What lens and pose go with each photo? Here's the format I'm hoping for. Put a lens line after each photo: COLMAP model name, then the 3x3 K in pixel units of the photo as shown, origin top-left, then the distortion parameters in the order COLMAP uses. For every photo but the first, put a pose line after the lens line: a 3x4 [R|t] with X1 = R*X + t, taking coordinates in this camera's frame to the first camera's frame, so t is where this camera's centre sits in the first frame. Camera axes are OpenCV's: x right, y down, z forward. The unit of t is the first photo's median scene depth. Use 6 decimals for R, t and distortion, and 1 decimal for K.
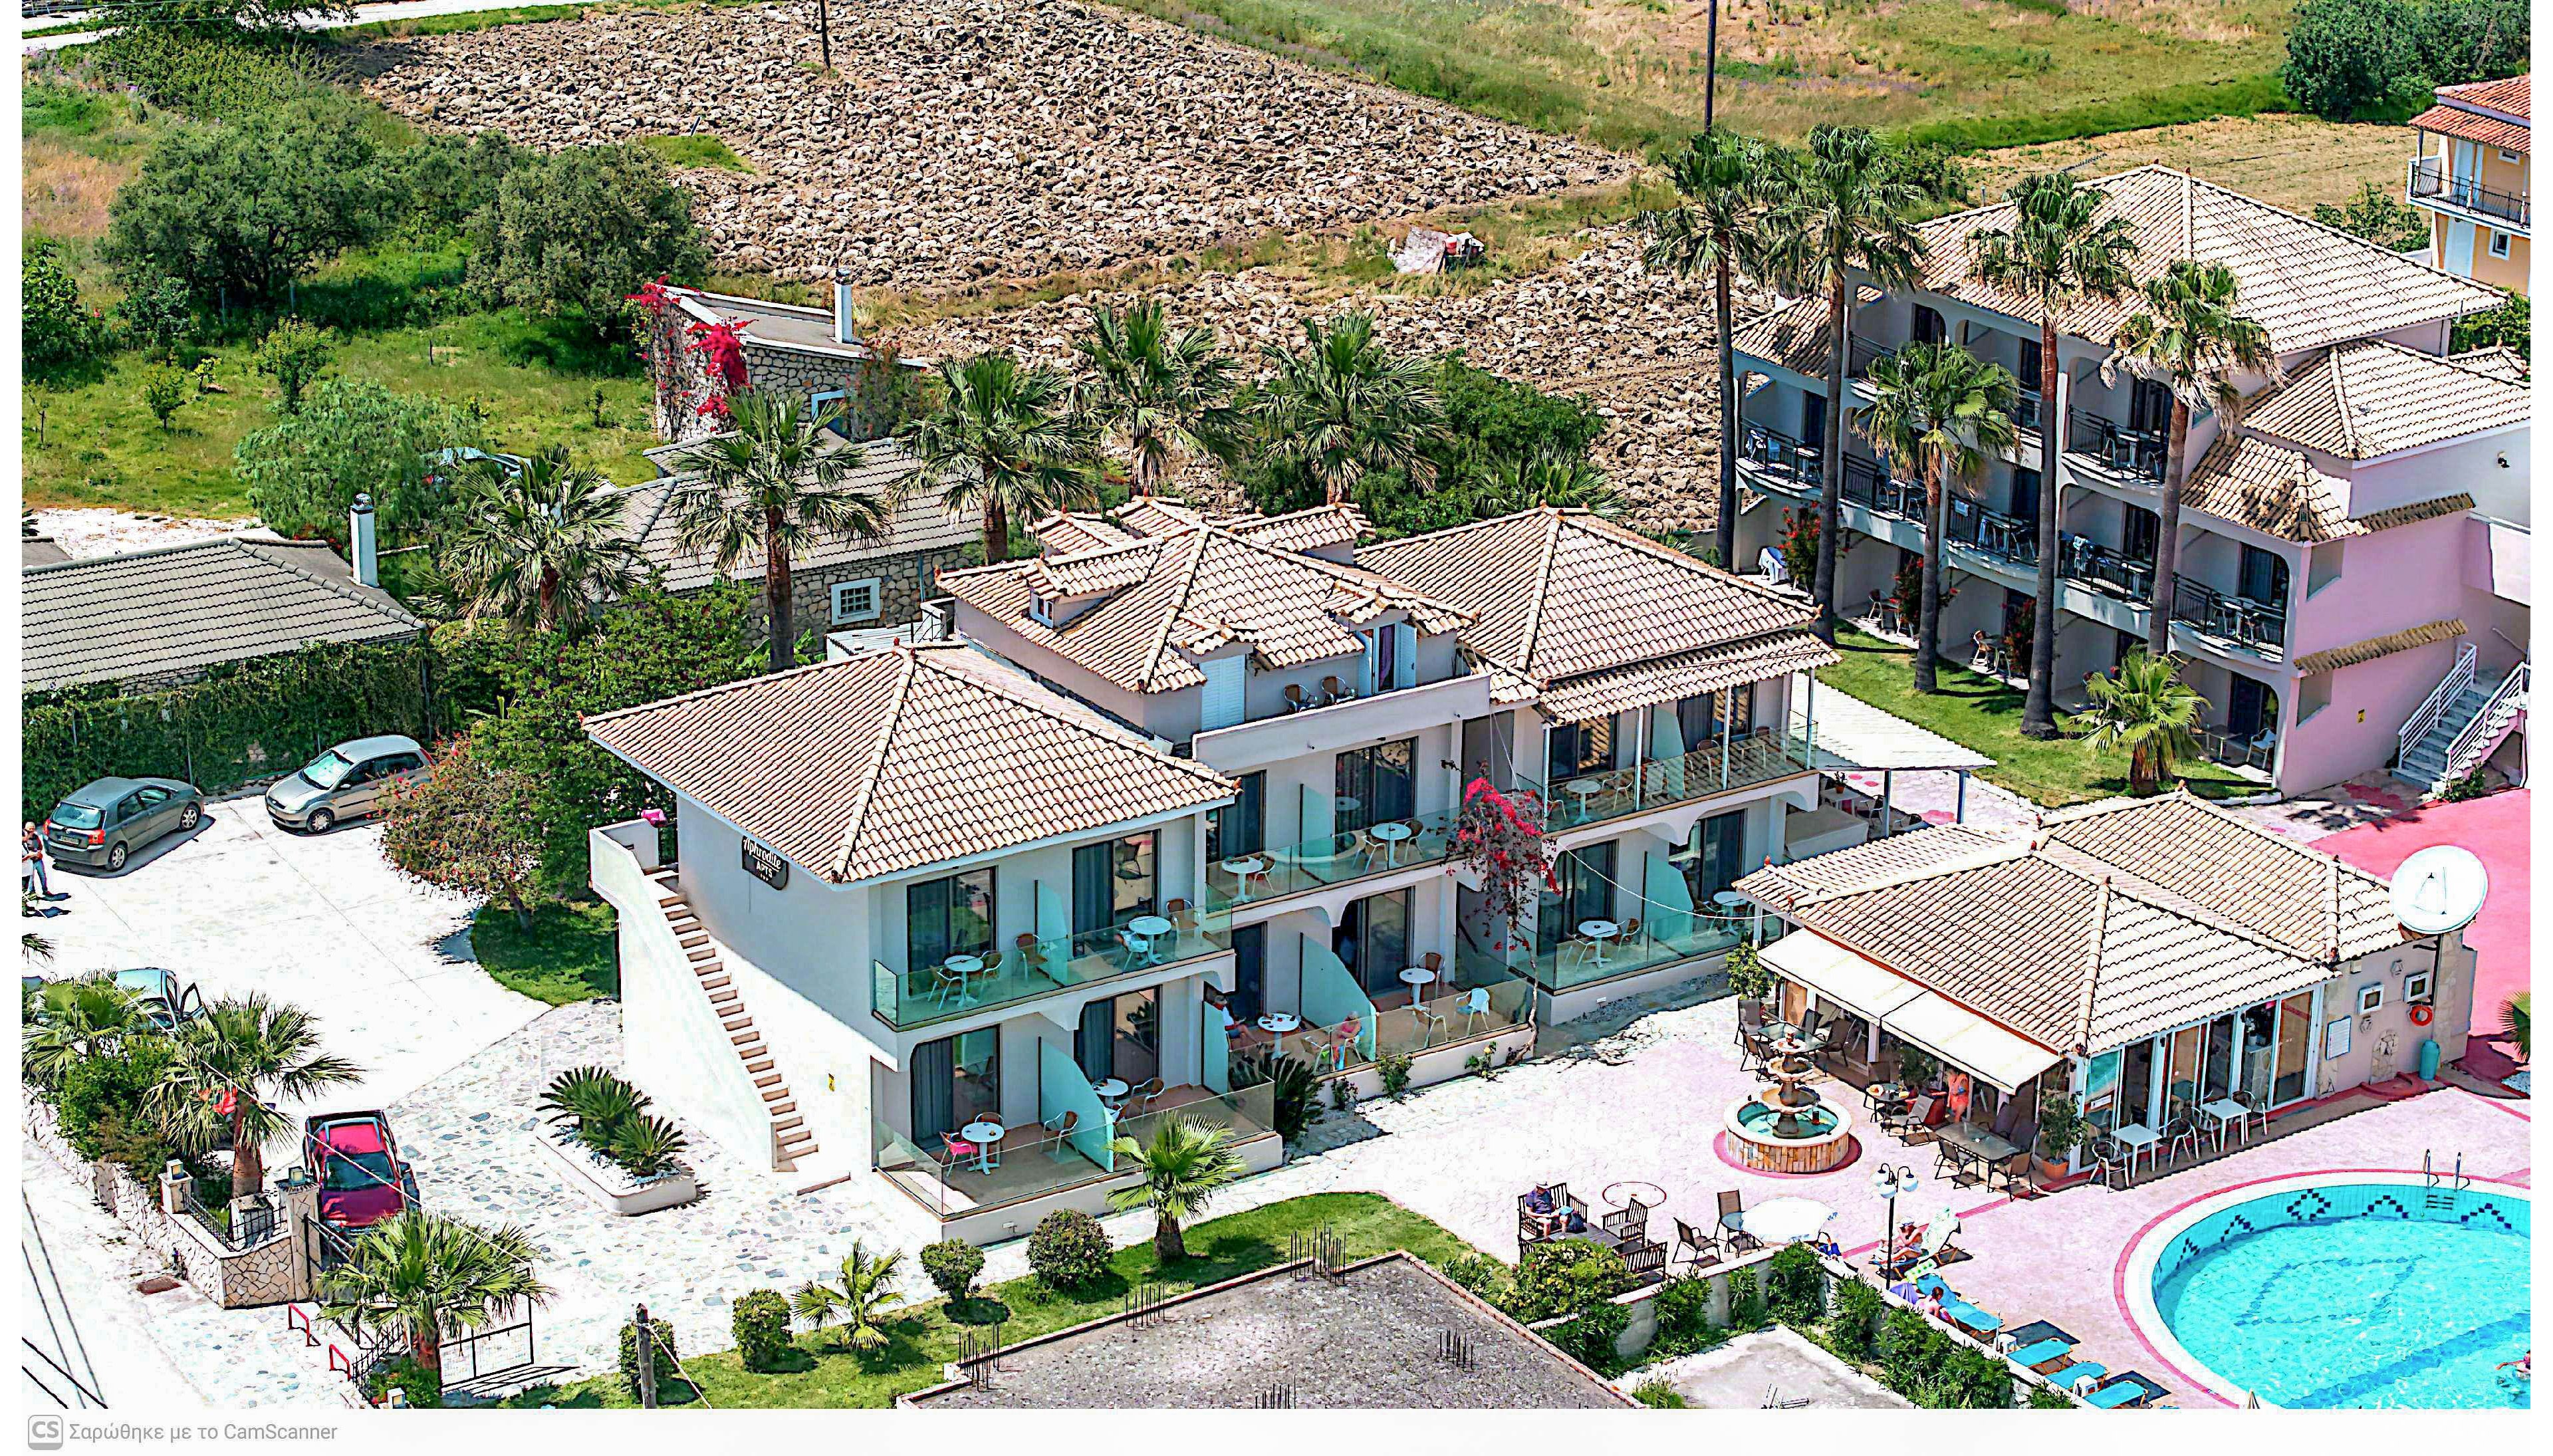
lens RADIAL K [[5108.3, 0, 1276.5], [0, 5108.3, 728.0], [0, 0, 1]] dist [-0.195013, 1.387408]
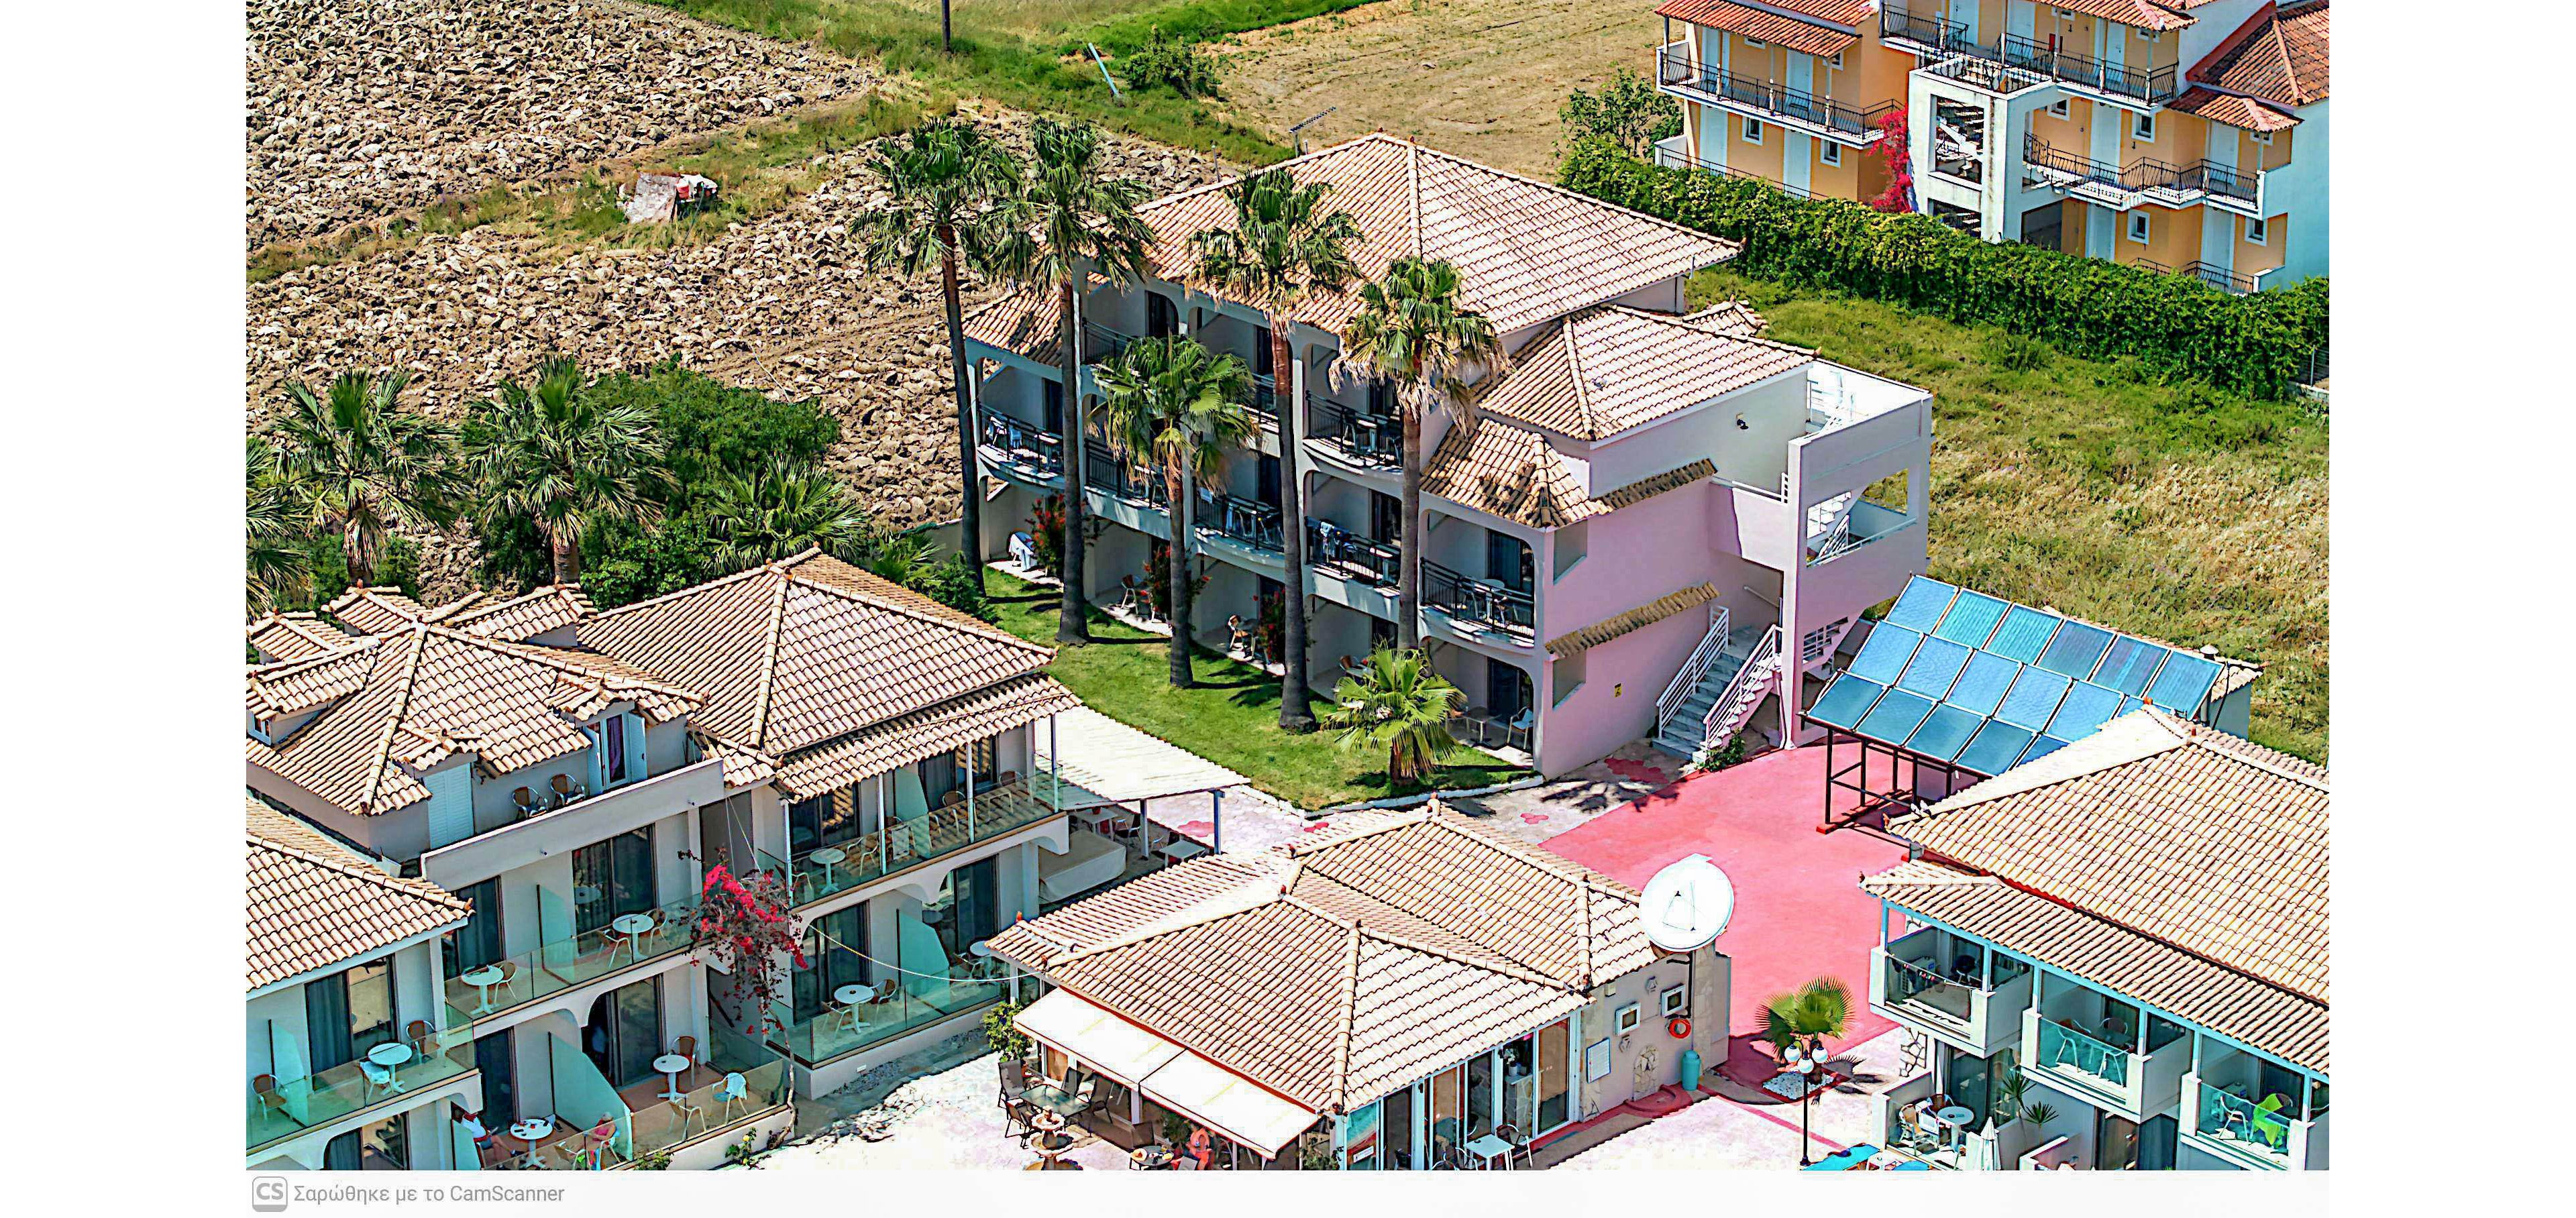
lens RADIAL K [[5466.8, 0, 1288.1], [0, 5466.8, 514.2], [0, 0, 1]] dist [-0.113964, 0.173275]
pose [[0.989443, -0.068856, 0.127521, 0.016506], [0.067525, 0.997609, 0.014732, -0.057727], [-0.128231, -0.005966, 0.991726, -0.050601]]
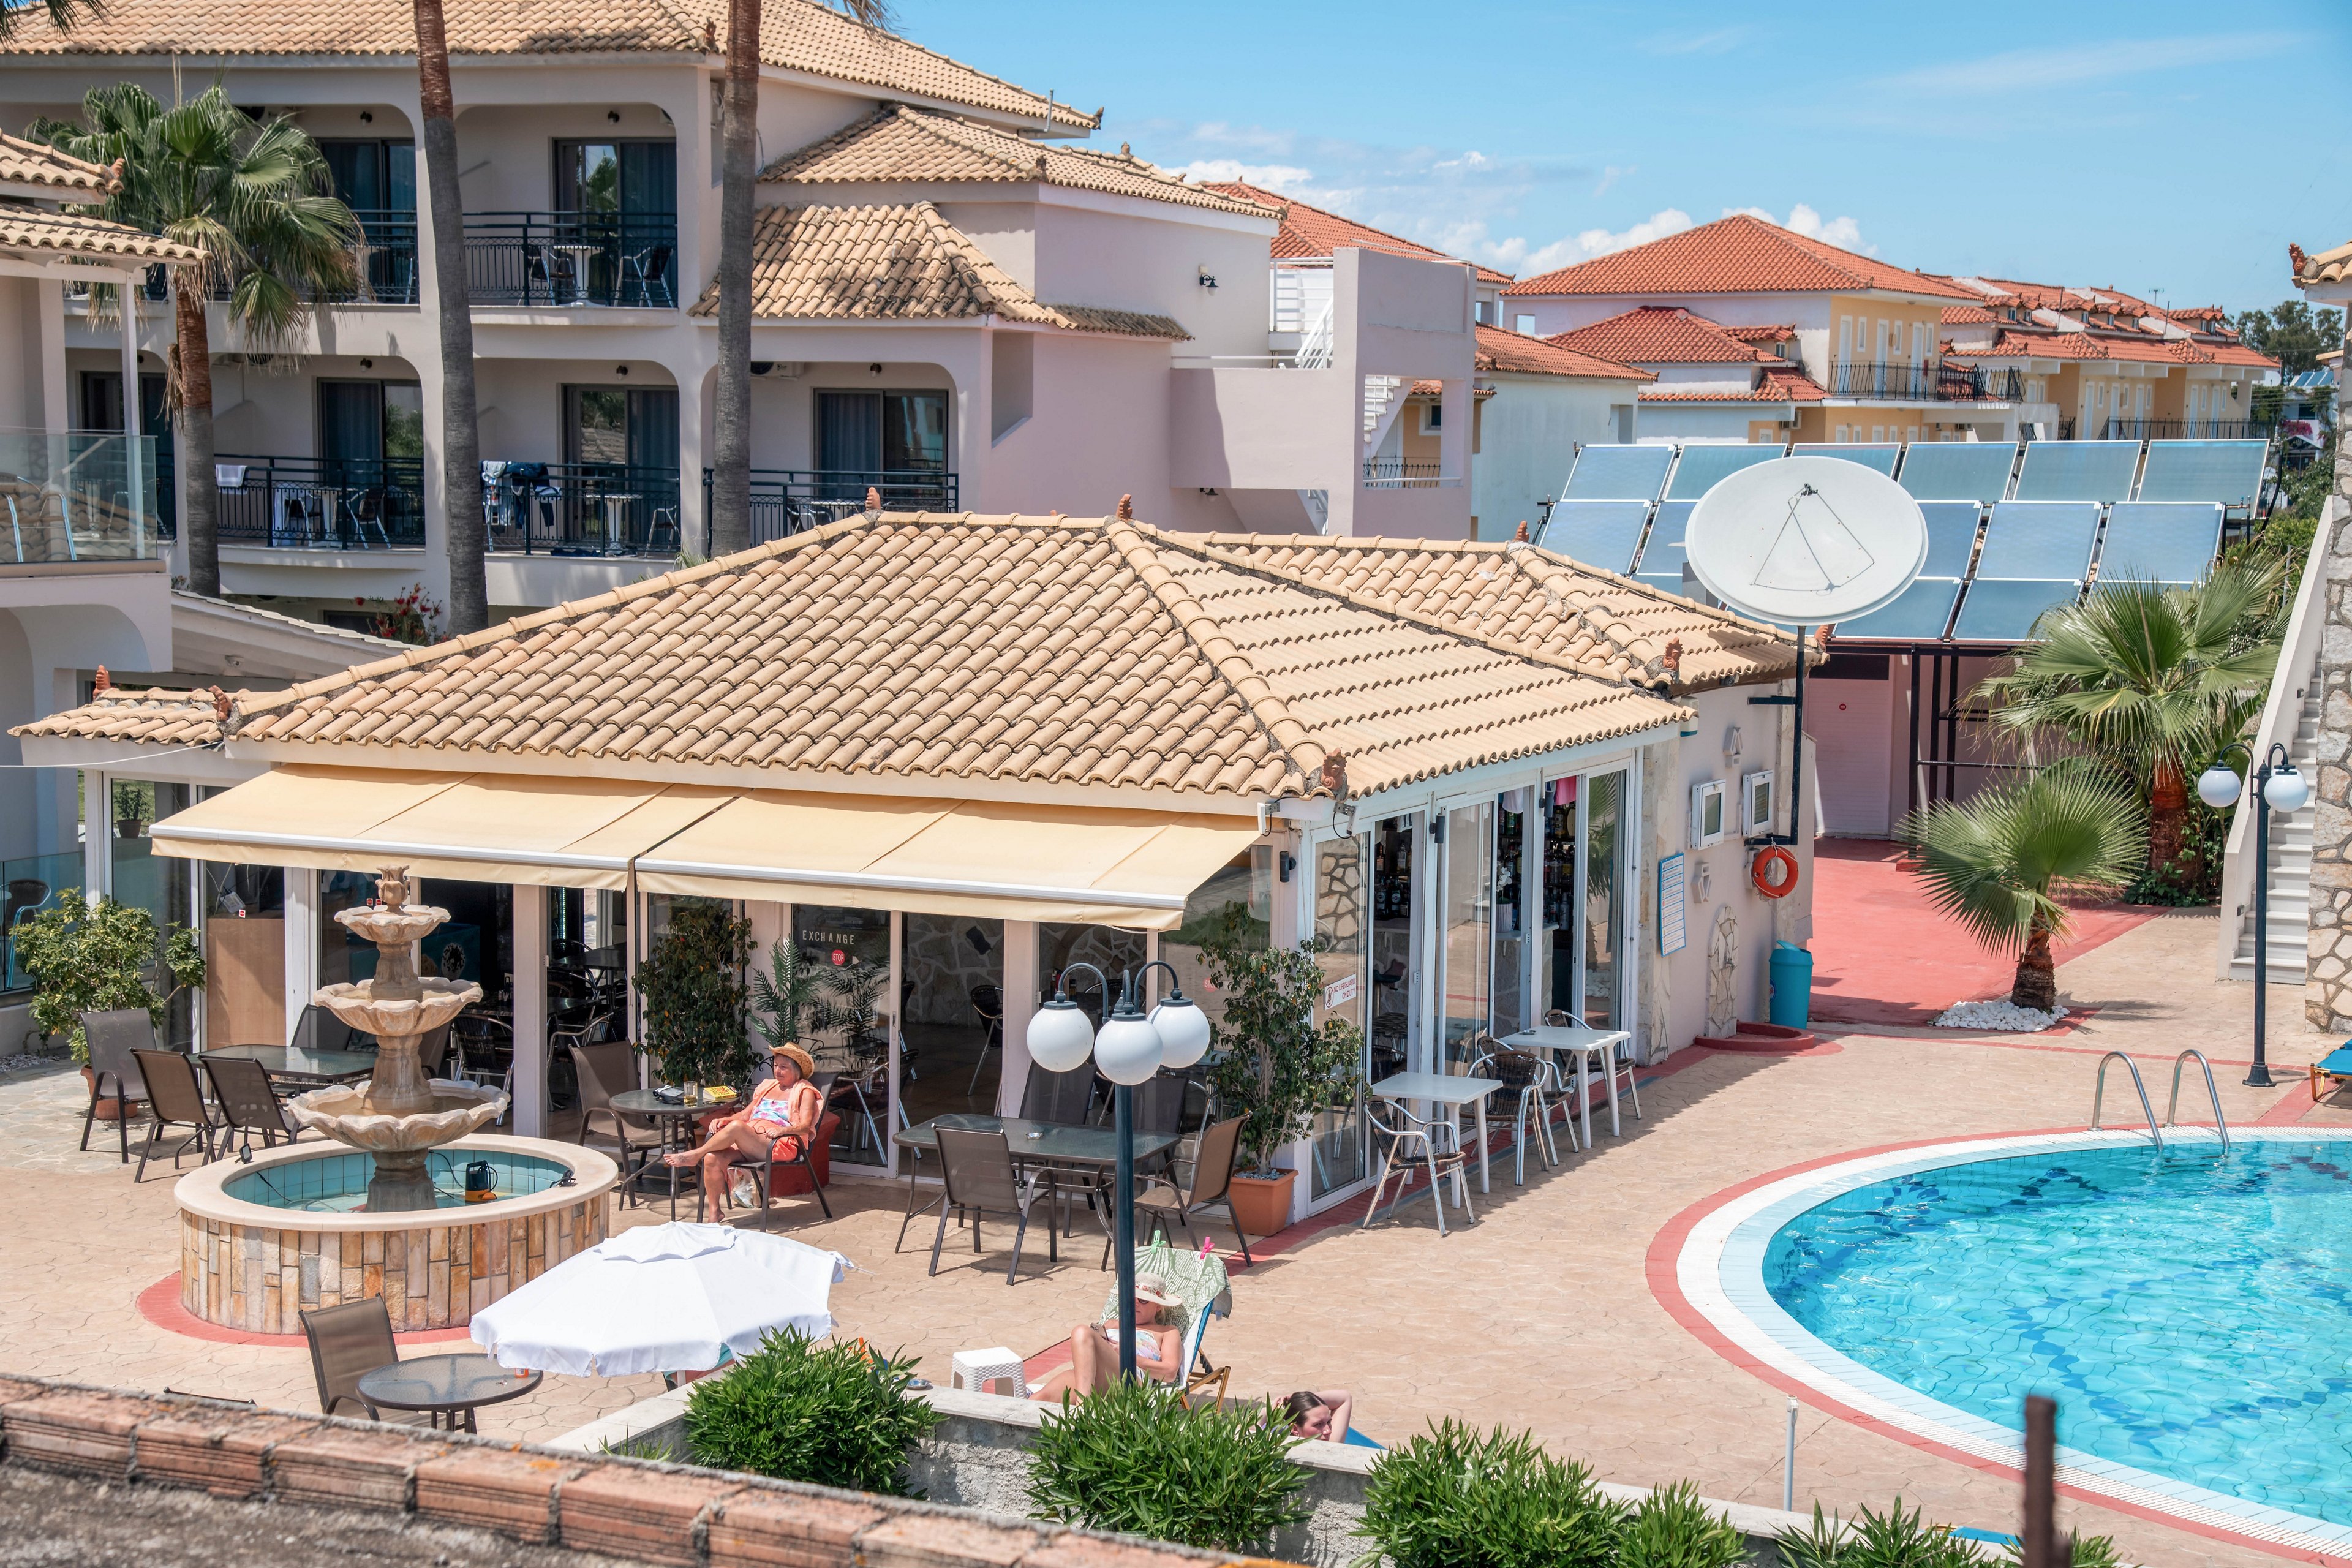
lens RADIAL K [[3659.4, 0, 1178.6], [0, 3659.4, 820.1], [0, 0, 1]] dist [0.368056, -0.014578]
pose [[0.873216, -0.054753, 0.484247, 0.030716], [0.168323, 0.966401, -0.194259, 0.091119], [-0.457341, 0.251140, 0.853093, 0.668809]]
